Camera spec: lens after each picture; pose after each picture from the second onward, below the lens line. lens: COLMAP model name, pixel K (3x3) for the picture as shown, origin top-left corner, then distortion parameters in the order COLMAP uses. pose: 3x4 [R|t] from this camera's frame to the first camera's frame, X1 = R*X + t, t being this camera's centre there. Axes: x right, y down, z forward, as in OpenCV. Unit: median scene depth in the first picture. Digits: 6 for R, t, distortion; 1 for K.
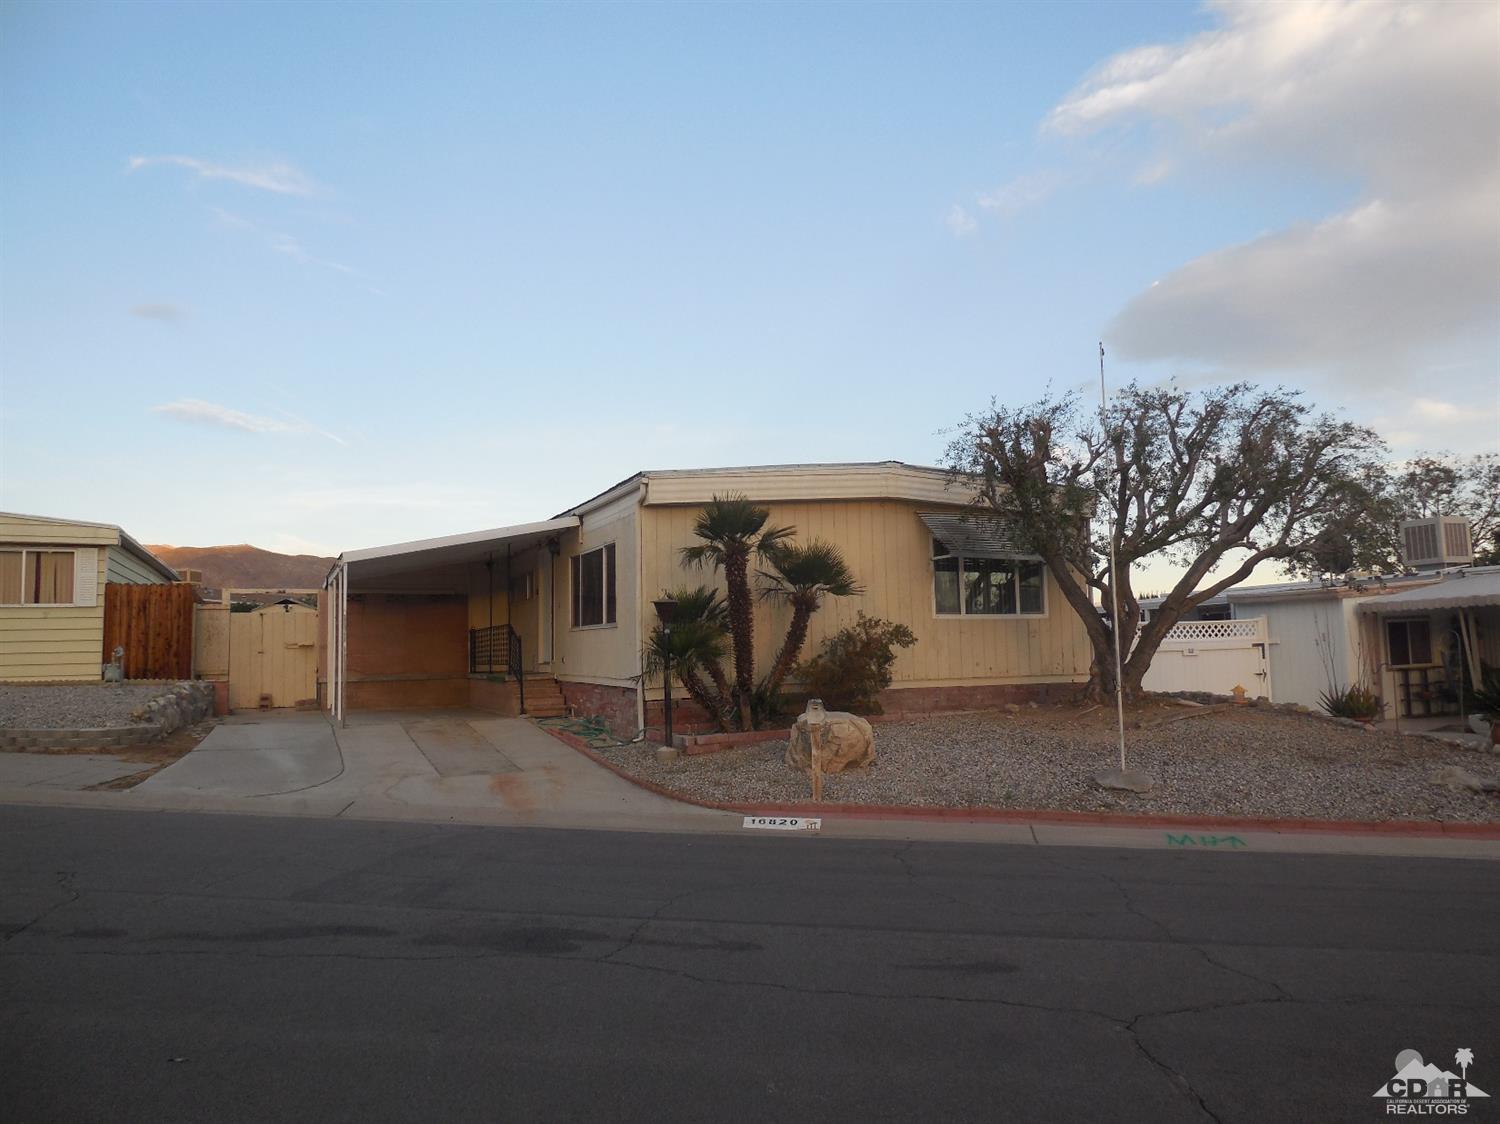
lens RADIAL K [[1121.0, 0, 744.0], [0, 1121.0, 555.0], [0, 0, 1]] dist [-0.029103, 0.028541]
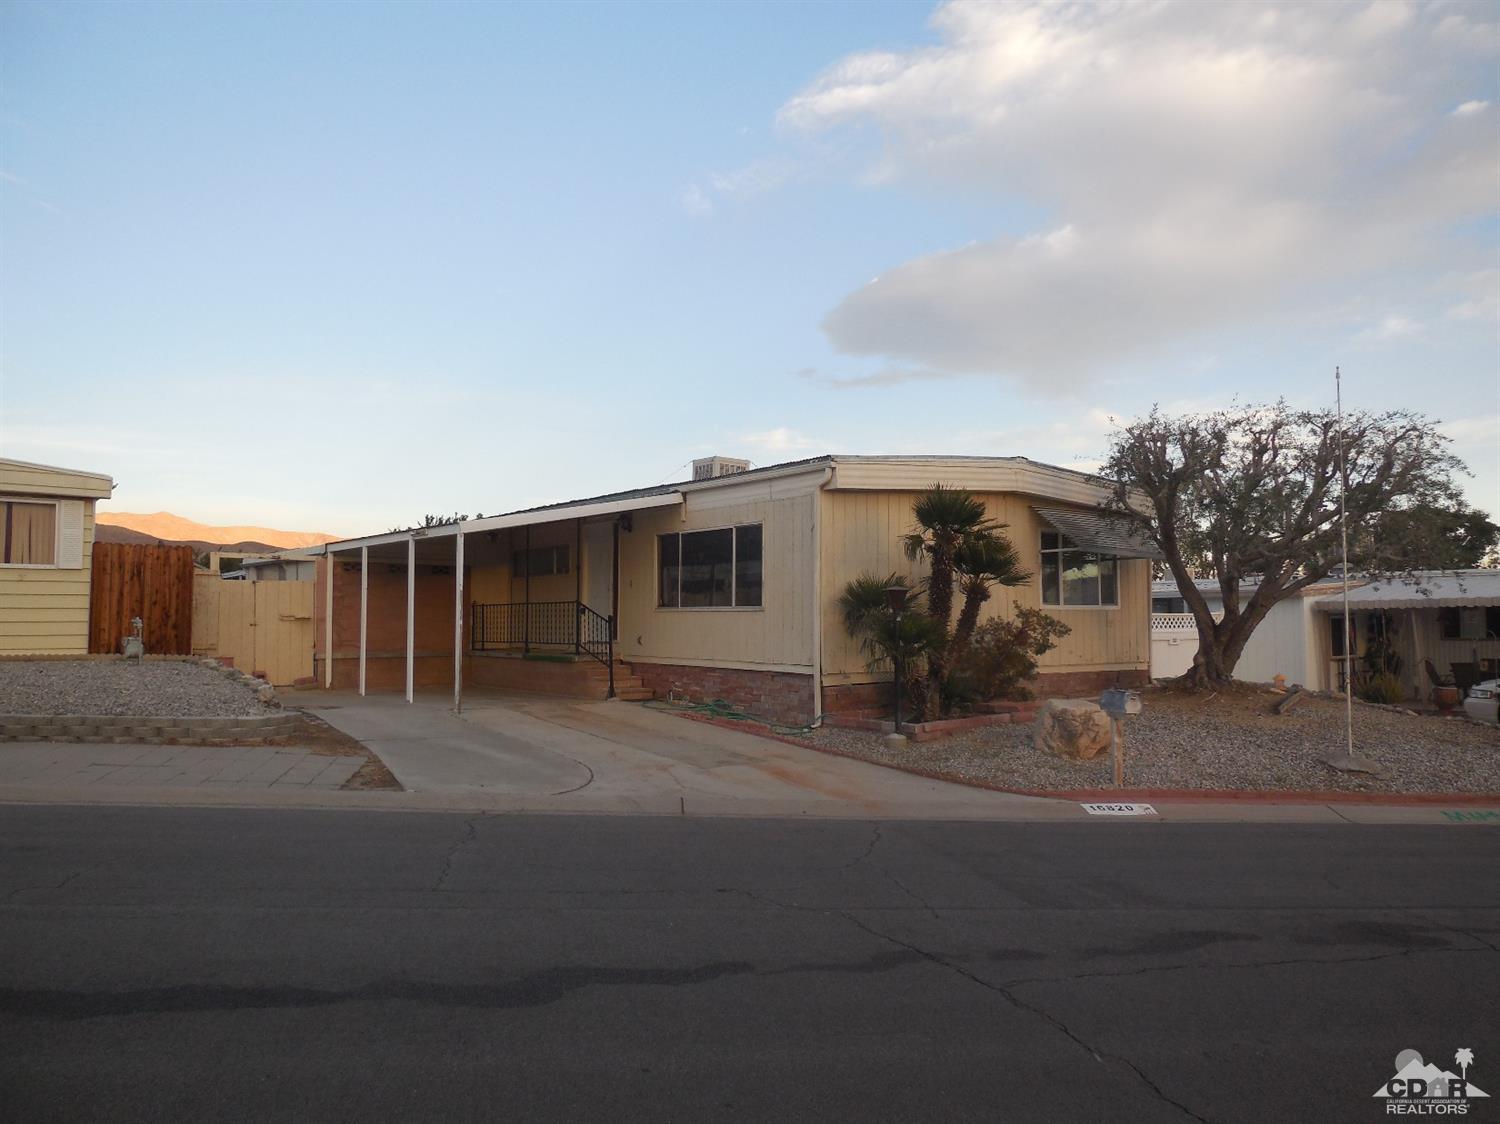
lens RADIAL K [[1121.0, 0, 748.3], [0, 1121.0, 566.8], [0, 0, 1]] dist [-0.029103, 0.028541]
pose [[0.966686, 0.032481, 0.253895, -0.328976], [-0.041214, 0.998725, 0.029150, -0.001498], [-0.252624, -0.038643, 0.966792, 0.049662]]
